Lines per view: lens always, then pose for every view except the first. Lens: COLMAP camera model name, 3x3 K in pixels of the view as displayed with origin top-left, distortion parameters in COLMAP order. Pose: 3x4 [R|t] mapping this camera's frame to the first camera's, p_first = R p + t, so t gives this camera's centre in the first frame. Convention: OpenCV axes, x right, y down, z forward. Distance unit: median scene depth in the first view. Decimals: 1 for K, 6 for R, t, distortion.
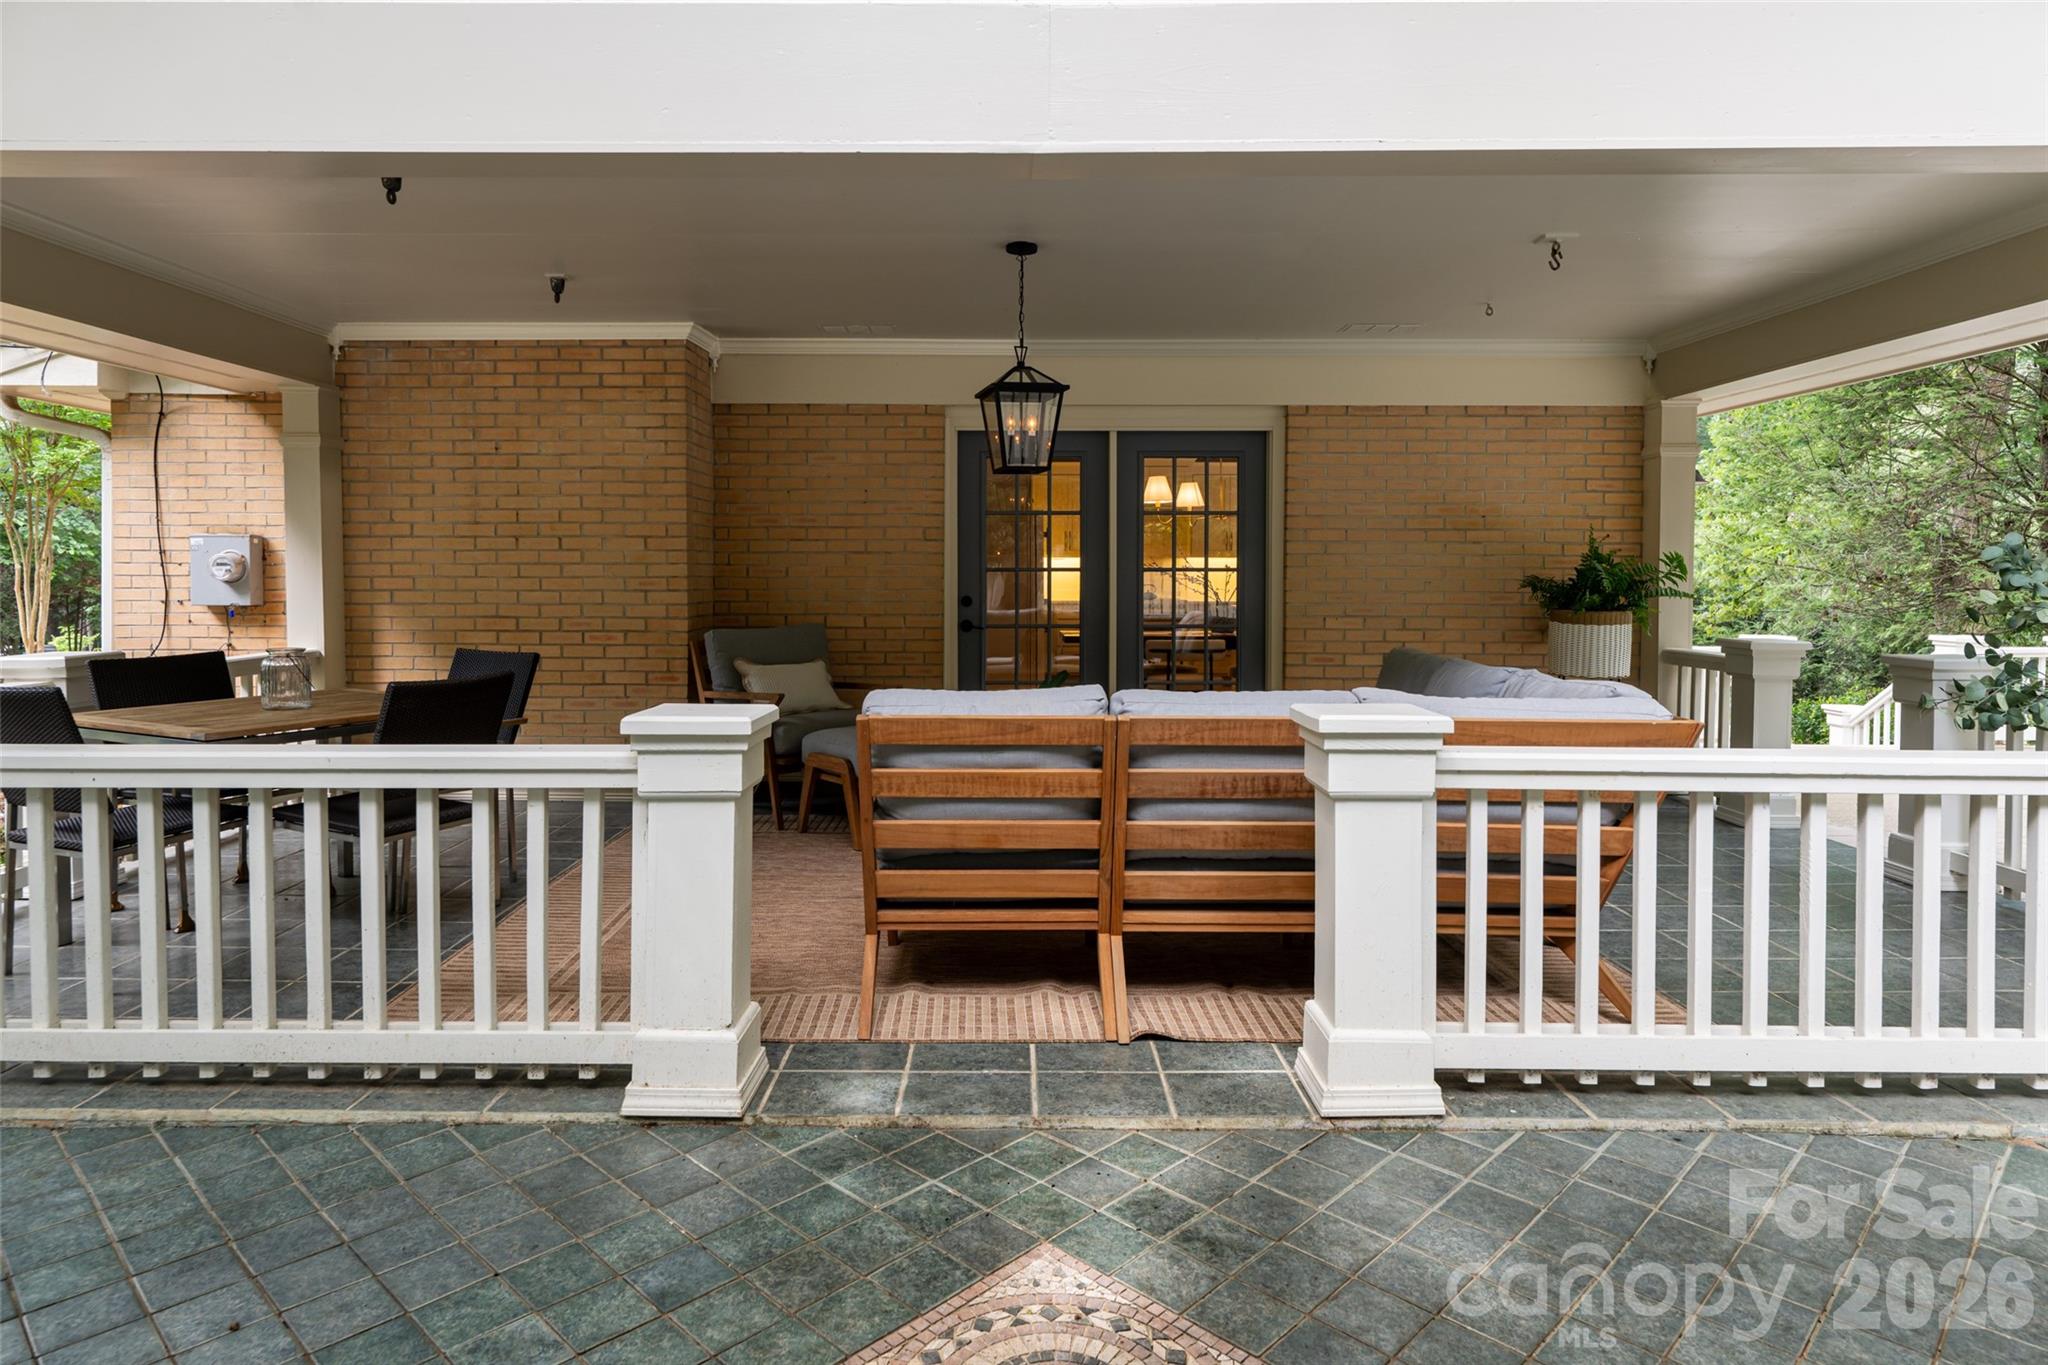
lens RADIAL K [[1173.9, 0, 1017.5], [0, 1173.9, 679.5], [0, 0, 1]] dist [0.008870, 0.002505]
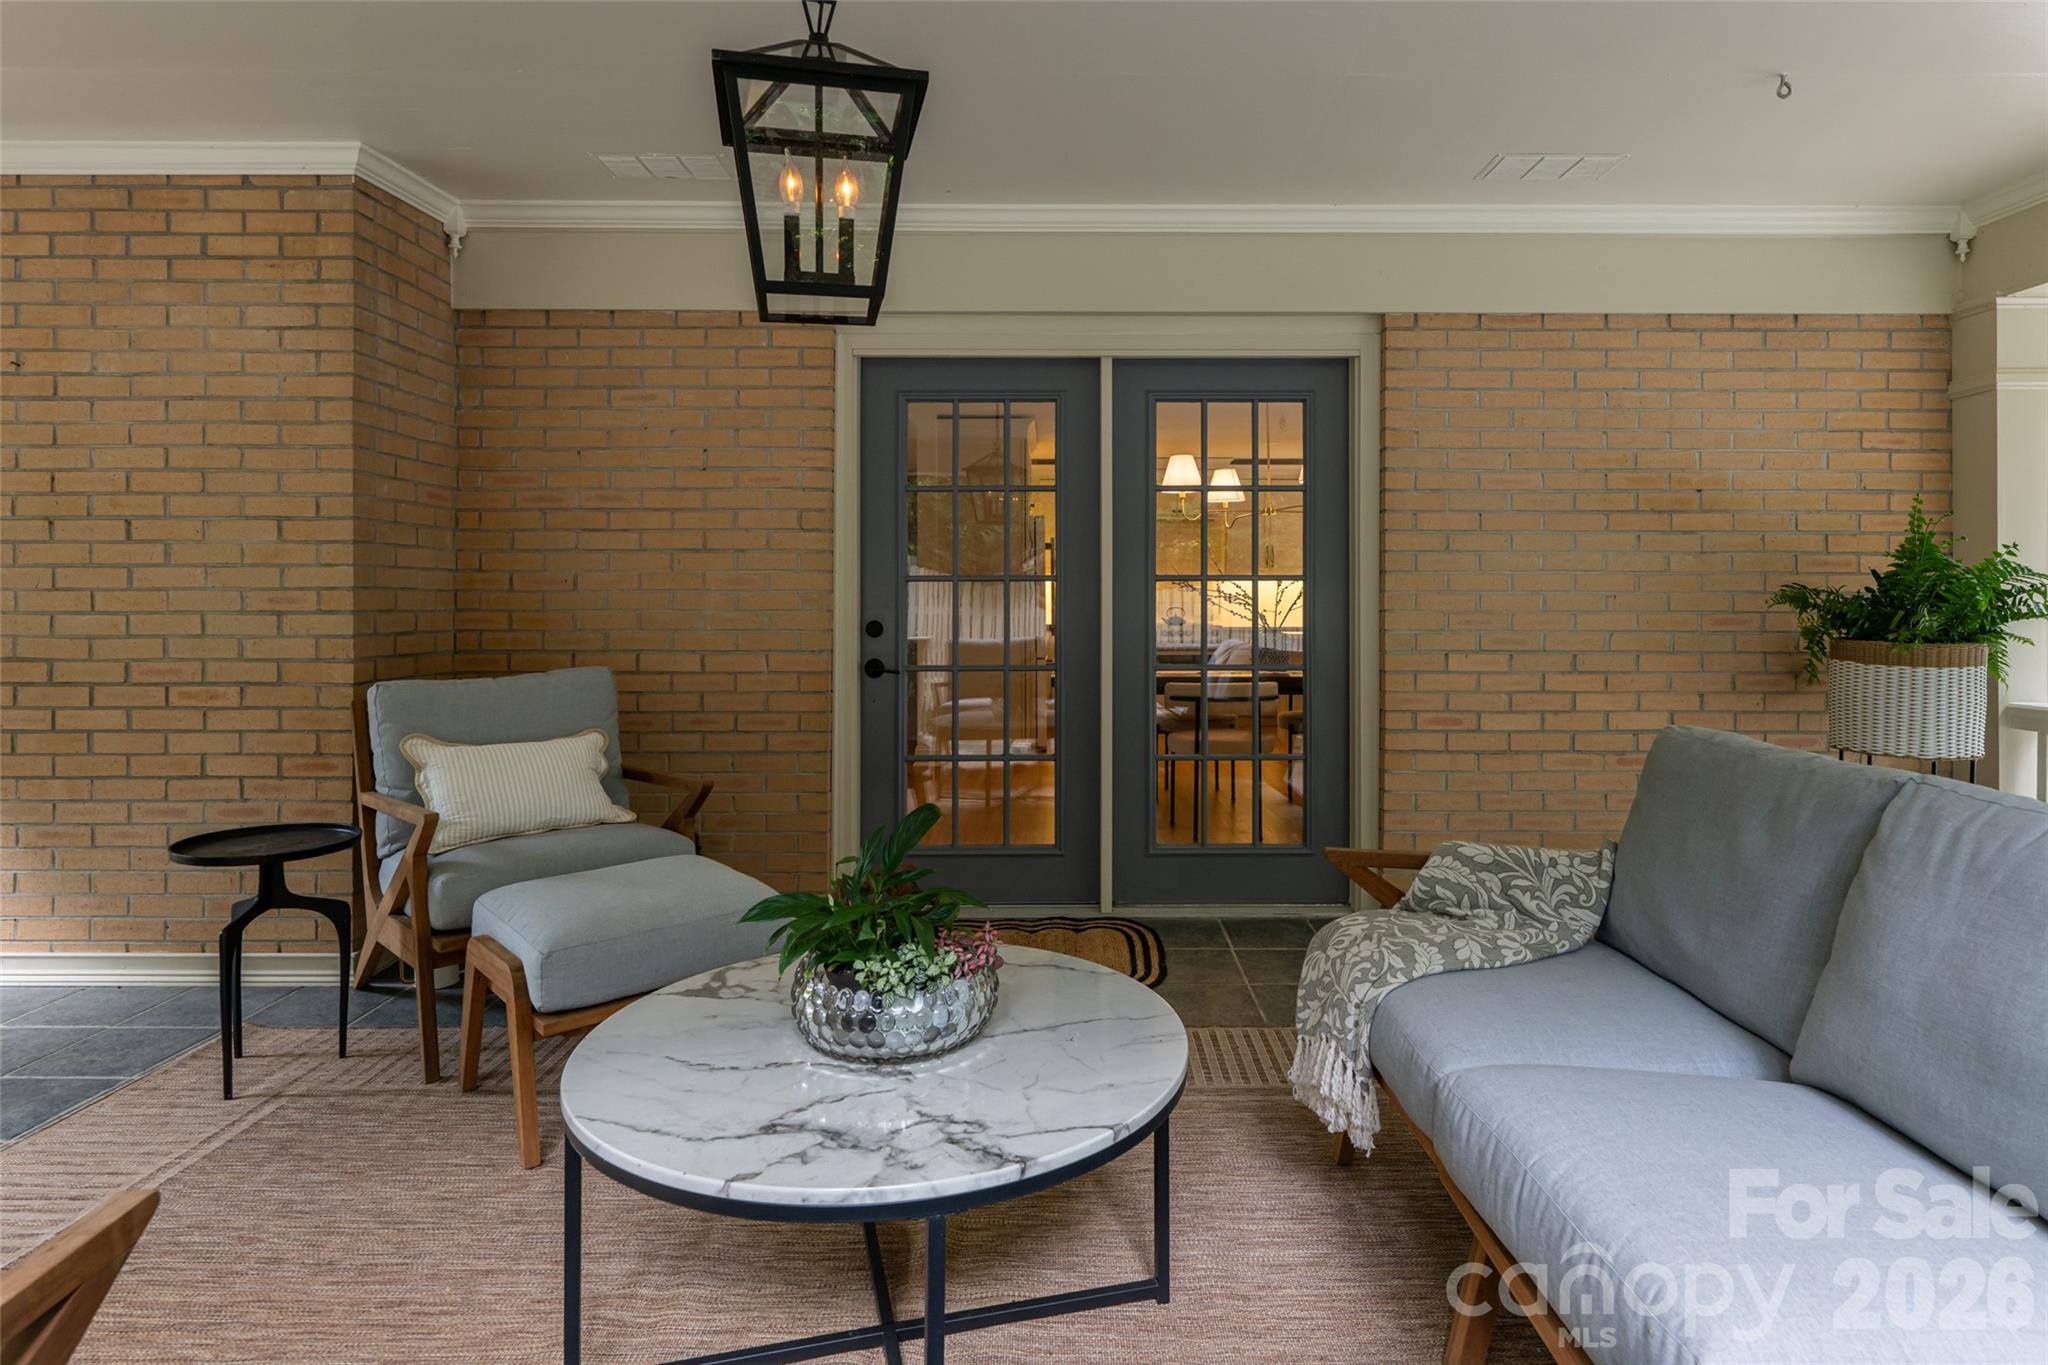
lens RADIAL K [[1030.7, 0, 1085.5], [0, 1030.7, 703.4], [0, 0, 1]] dist [-0.002438, 0.000257]
pose [[0.999844, -0.004262, 0.017167, 0.061598], [0.004147, 0.999969, 0.006753, -0.030958], [-0.017195, -0.006681, 0.999830, 0.460045]]
